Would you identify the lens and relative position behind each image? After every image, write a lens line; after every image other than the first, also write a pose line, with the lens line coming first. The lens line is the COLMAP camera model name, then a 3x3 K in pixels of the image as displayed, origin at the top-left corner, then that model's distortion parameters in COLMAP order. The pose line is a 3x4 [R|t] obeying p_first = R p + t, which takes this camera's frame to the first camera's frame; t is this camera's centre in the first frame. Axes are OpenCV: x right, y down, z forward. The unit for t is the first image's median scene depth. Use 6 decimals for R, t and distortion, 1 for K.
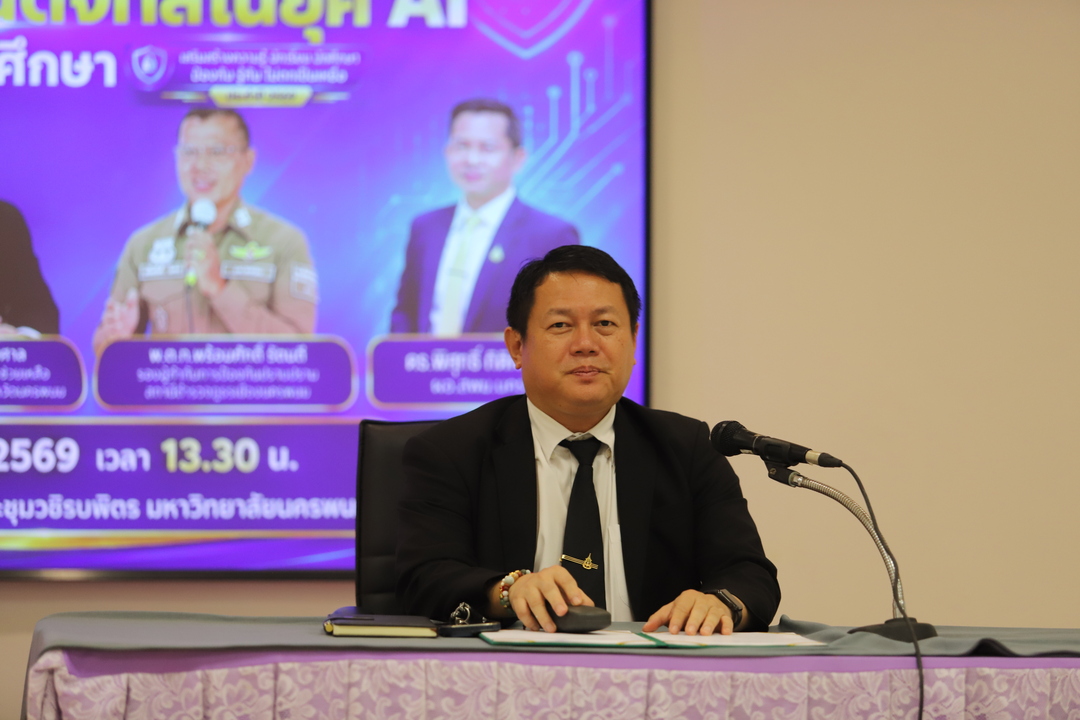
lens RADIAL K [[5206.5, 0, 477.8], [0, 5206.5, 357.2], [0, 0, 1]] dist [0.111615, 0.000000]
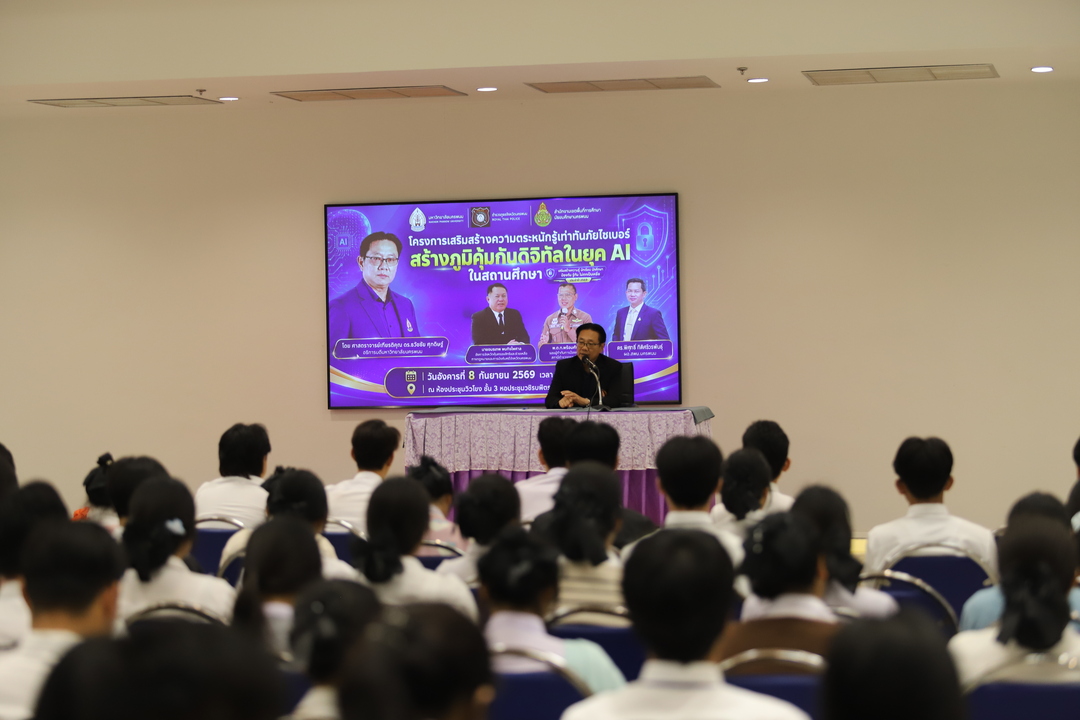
lens RADIAL K [[3028.4, 0, 544.2], [0, 3028.4, 359.2], [0, 0, 1]] dist [0.482346, 0.000000]
pose [[0.936690, -0.023305, -0.349384, 0.717265], [0.025683, 0.999668, 0.002173, 0.002854], [0.349217, -0.011008, 0.936977, -1.111538]]
